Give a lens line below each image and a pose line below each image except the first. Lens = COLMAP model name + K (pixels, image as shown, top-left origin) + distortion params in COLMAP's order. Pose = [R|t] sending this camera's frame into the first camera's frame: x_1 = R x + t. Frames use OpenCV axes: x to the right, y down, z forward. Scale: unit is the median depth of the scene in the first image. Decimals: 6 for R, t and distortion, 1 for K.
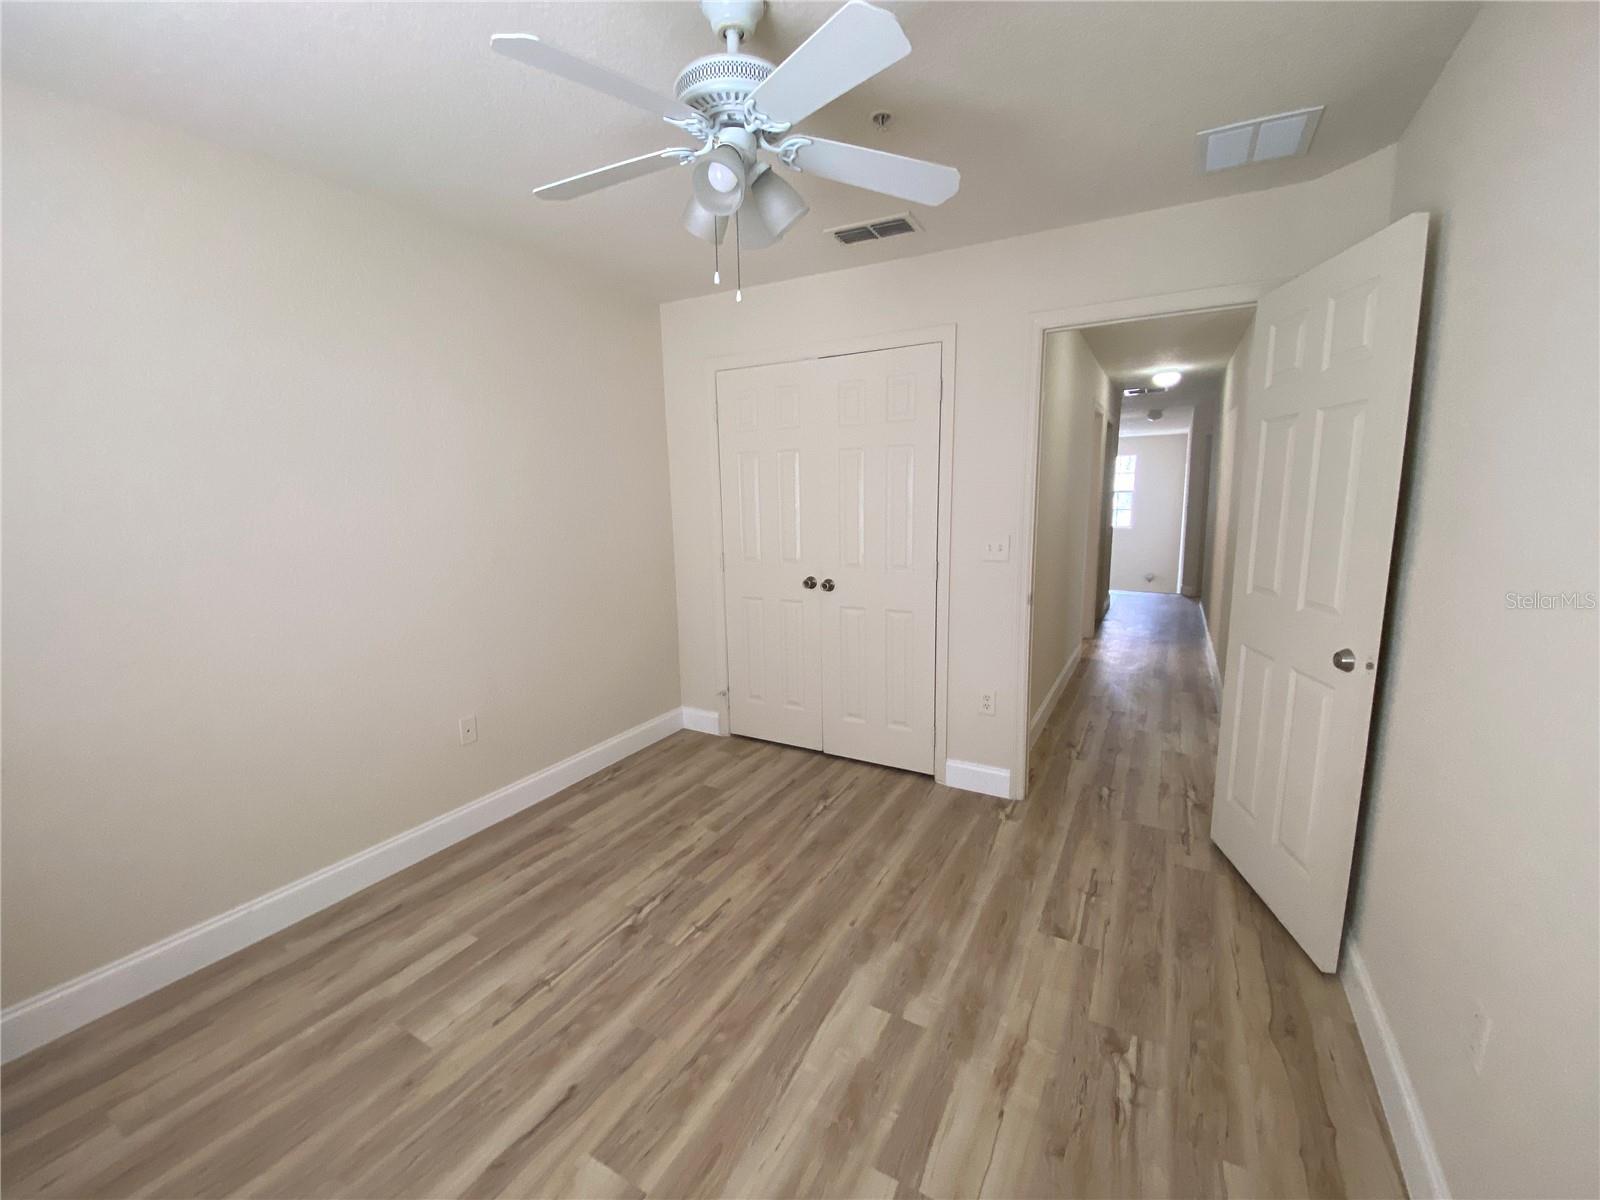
lens RADIAL K [[652.7, 0, 800.0], [0, 652.7, 600.0], [0, 0, 1]] dist [0.022468, -0.022199]
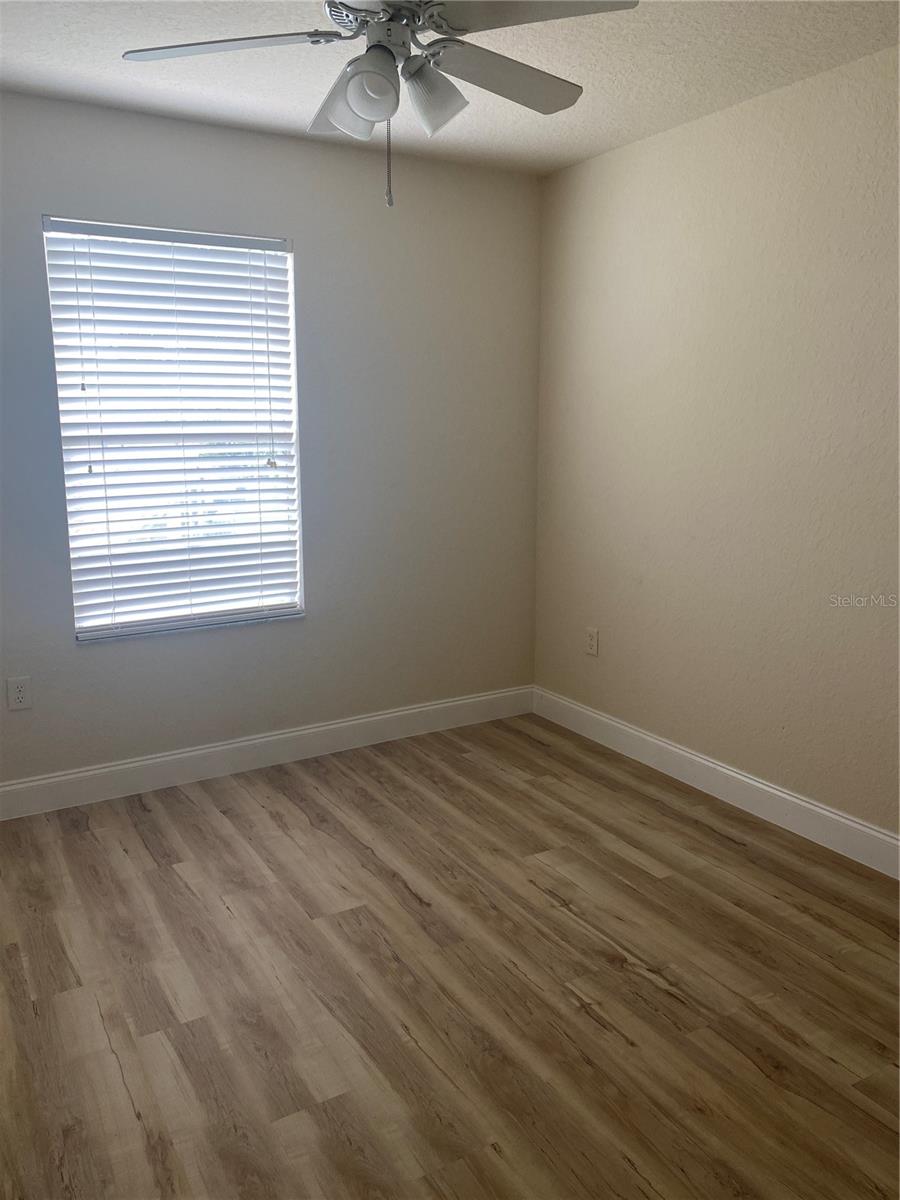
lens RADIAL K [[884.9, 0, 450.0], [0, 884.9, 600.0], [0, 0, 1]] dist [0.005868, 0.002271]
pose [[-0.483529, 0.189738, -0.854517, 0.787579], [-0.137298, 0.947701, 0.288119, -0.233576], [0.864493, 0.256638, -0.432190, 1.340110]]
